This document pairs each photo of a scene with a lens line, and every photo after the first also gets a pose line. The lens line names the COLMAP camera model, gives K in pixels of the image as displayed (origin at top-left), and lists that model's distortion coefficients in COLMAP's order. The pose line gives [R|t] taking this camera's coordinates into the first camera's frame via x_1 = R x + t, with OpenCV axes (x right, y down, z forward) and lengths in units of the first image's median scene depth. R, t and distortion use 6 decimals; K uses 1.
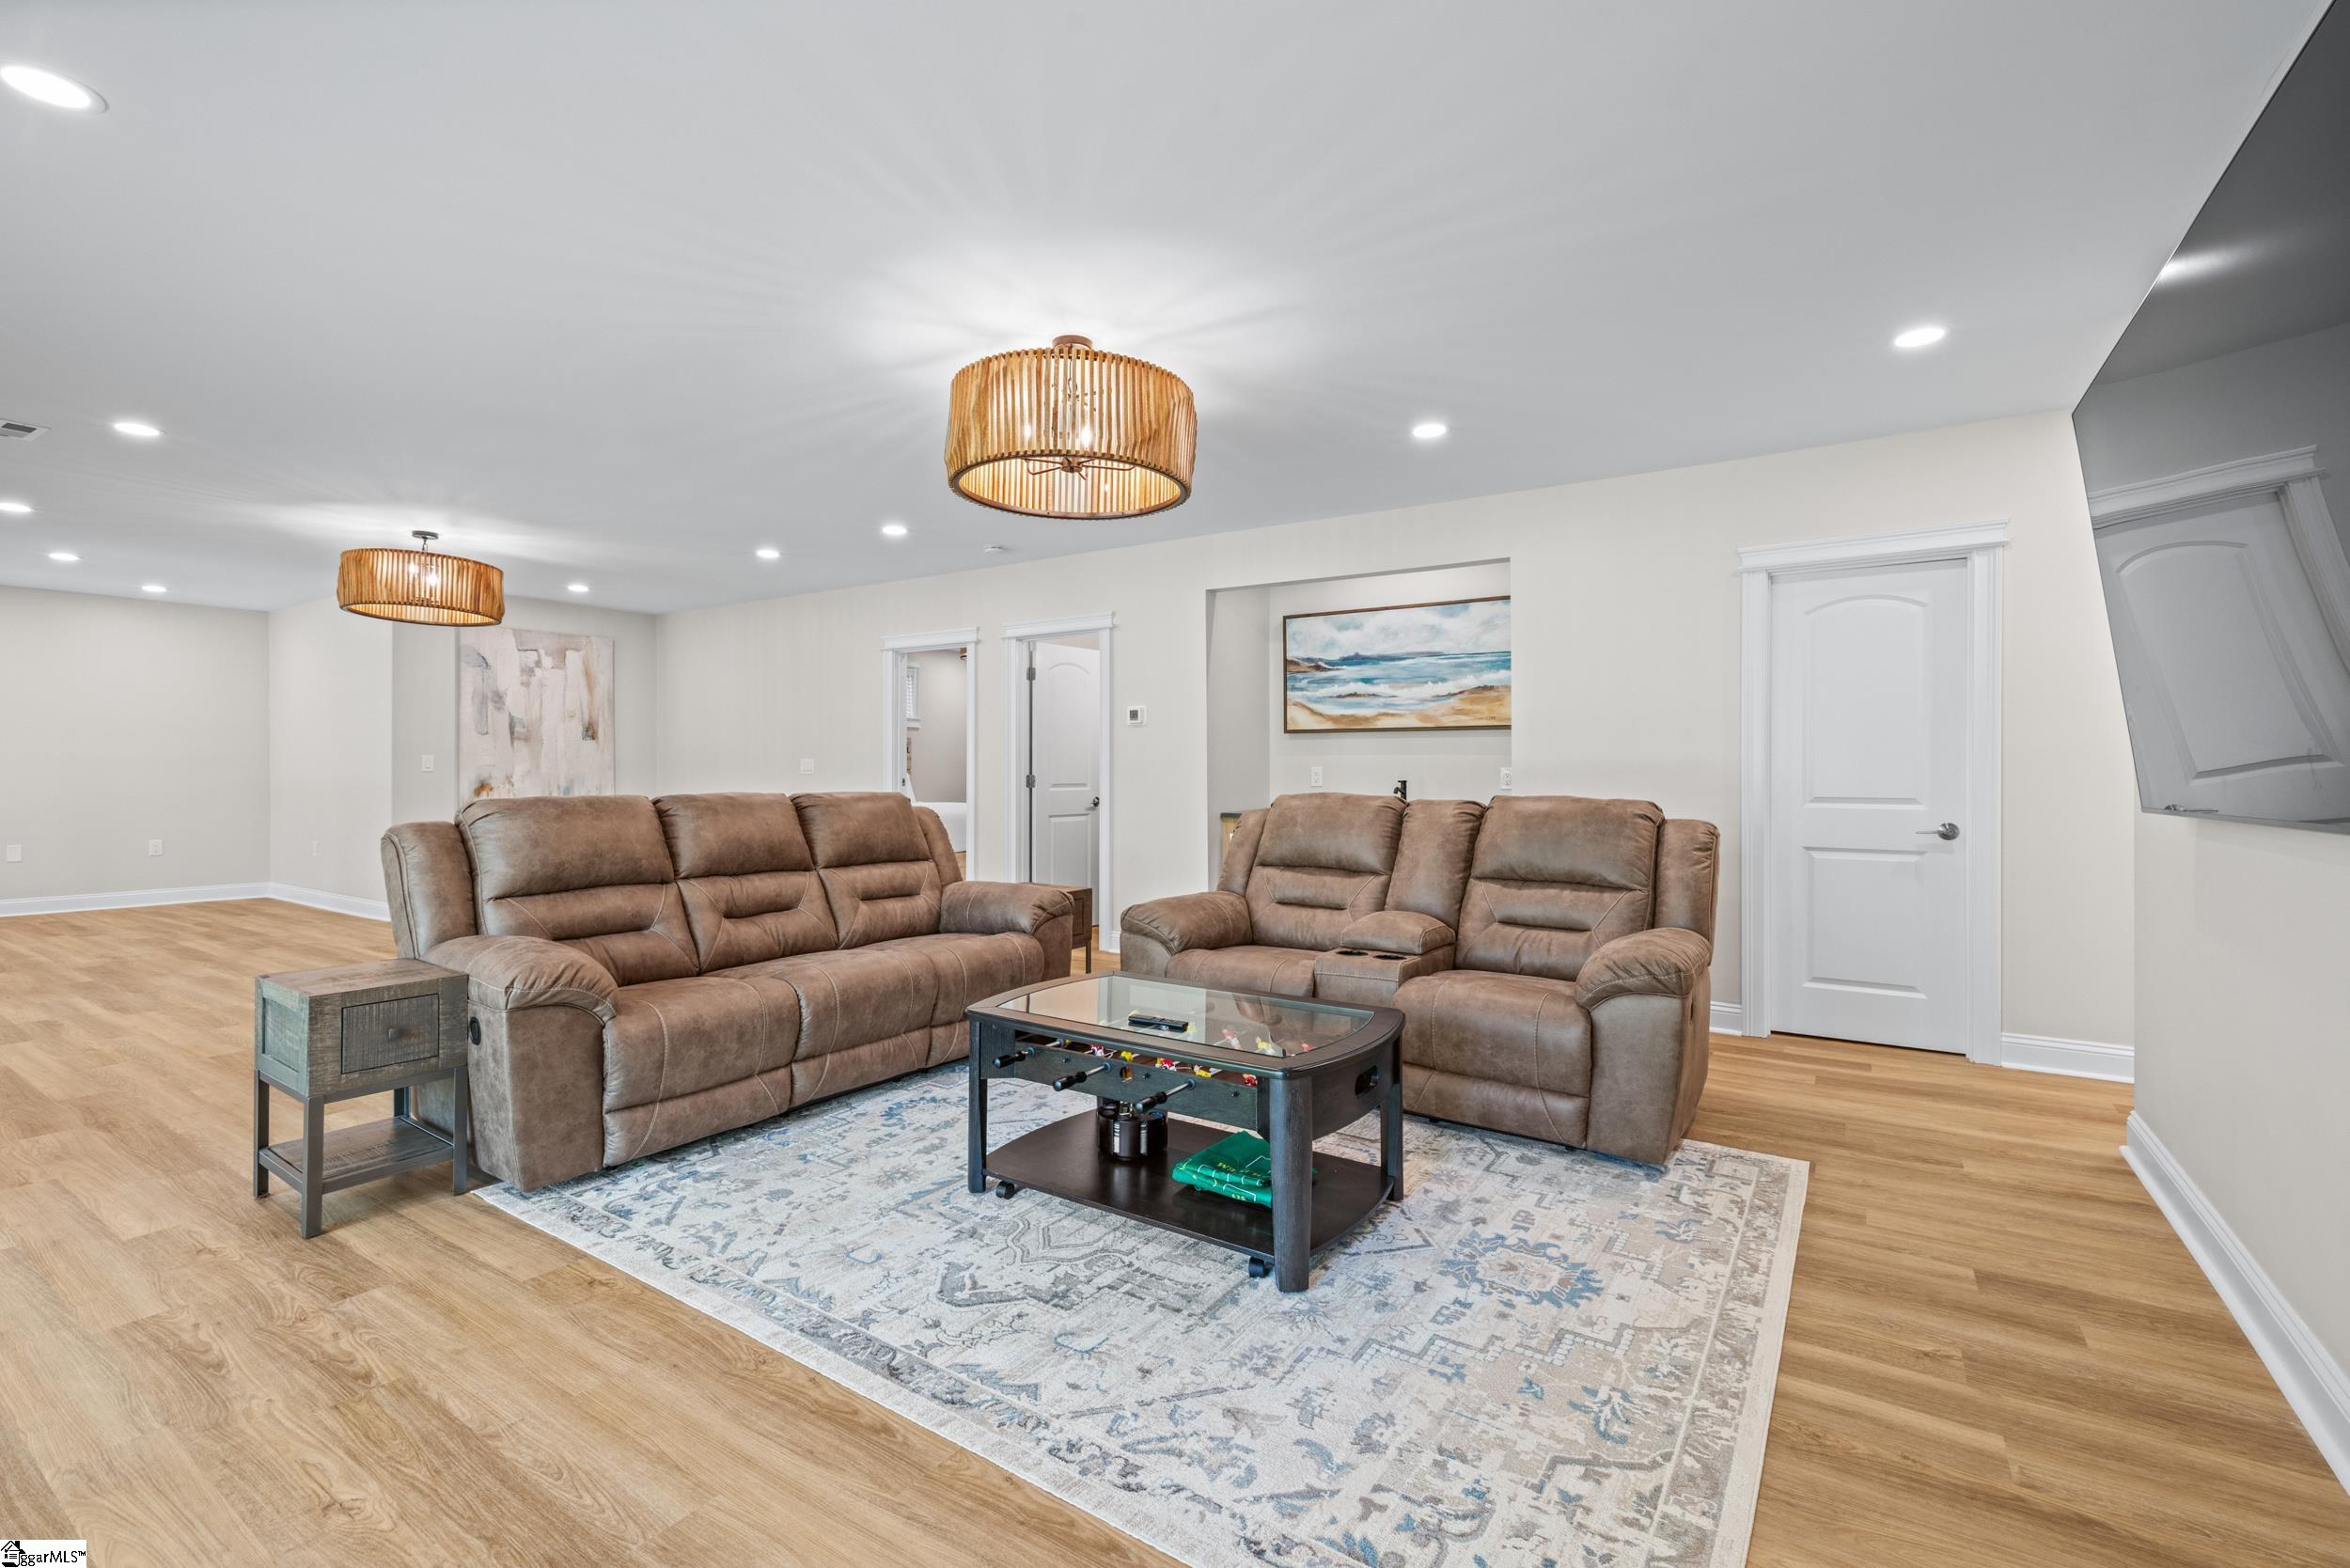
lens RADIAL K [[1044.1, 0, 1170.2], [0, 1044.1, 772.9], [0, 0, 1]] dist [0.000264, -0.000065]
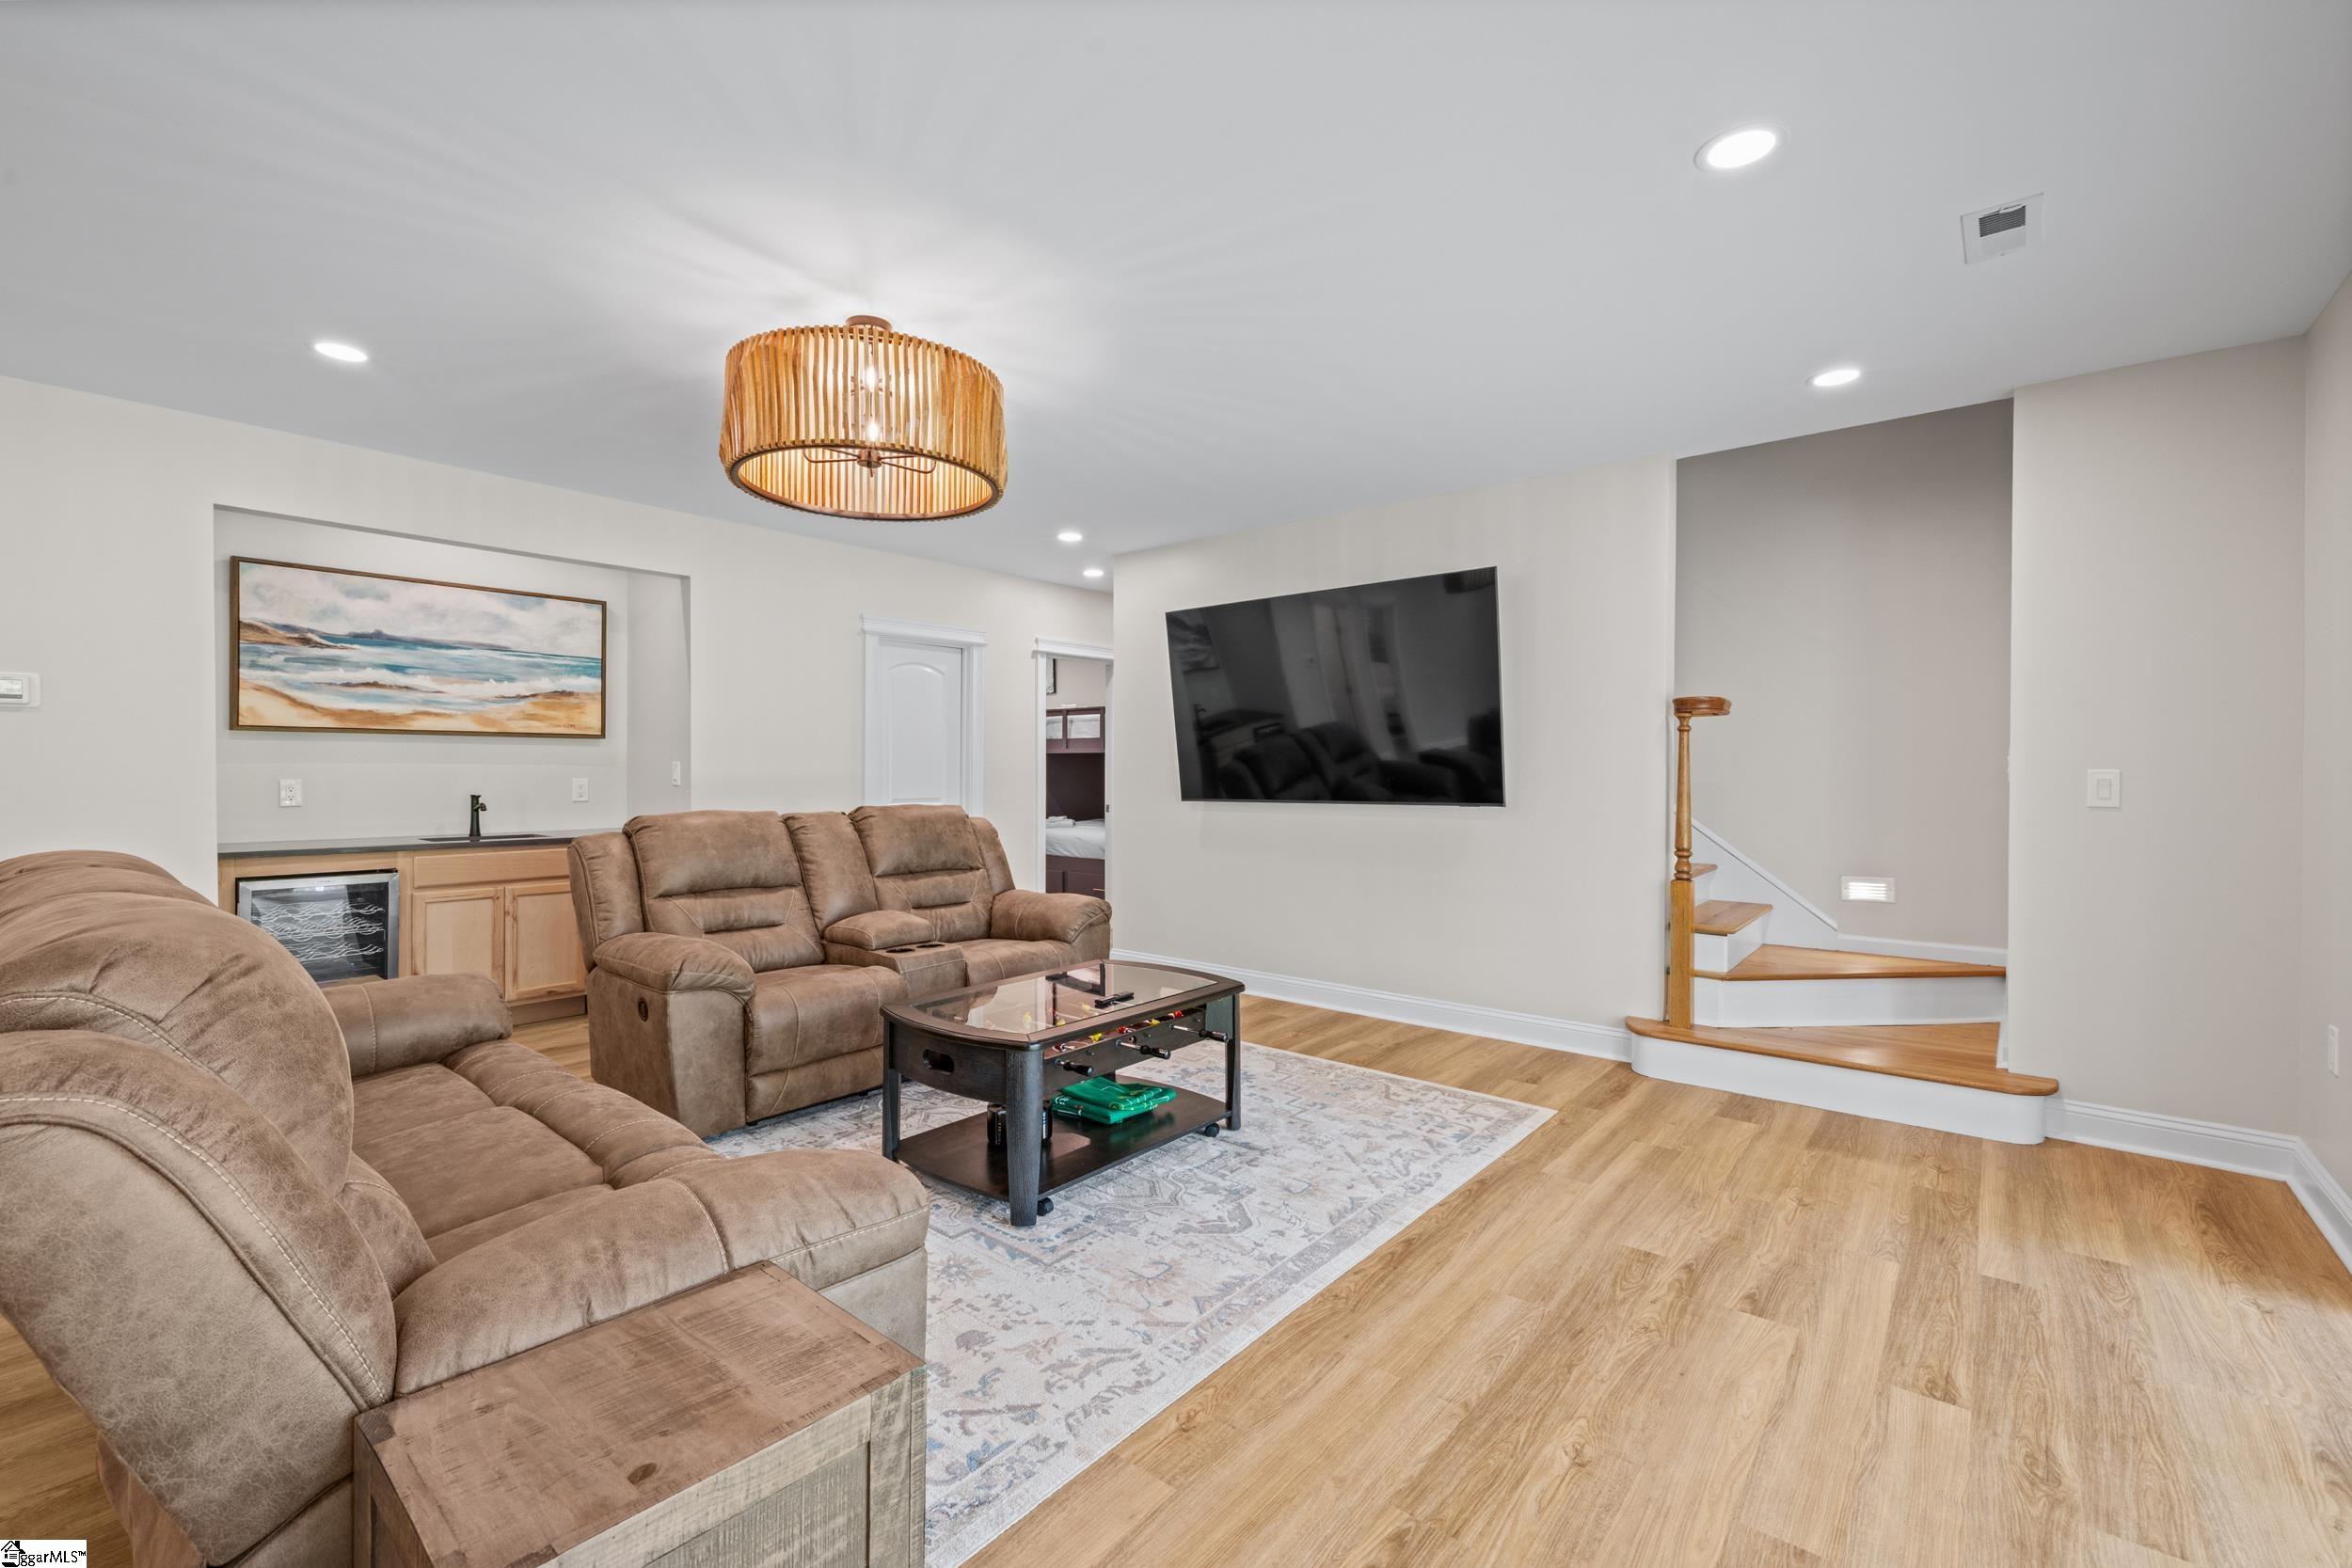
lens RADIAL K [[991.3, 0, 1176.0], [0, 991.3, 784.0], [0, 0, 1]] dist [-0.001096, 0.000539]
pose [[0.096433, -0.017272, 0.995190, -0.745233], [-0.001658, 0.999845, 0.017514, -0.023594], [-0.995338, -0.003339, 0.096390, 0.520646]]
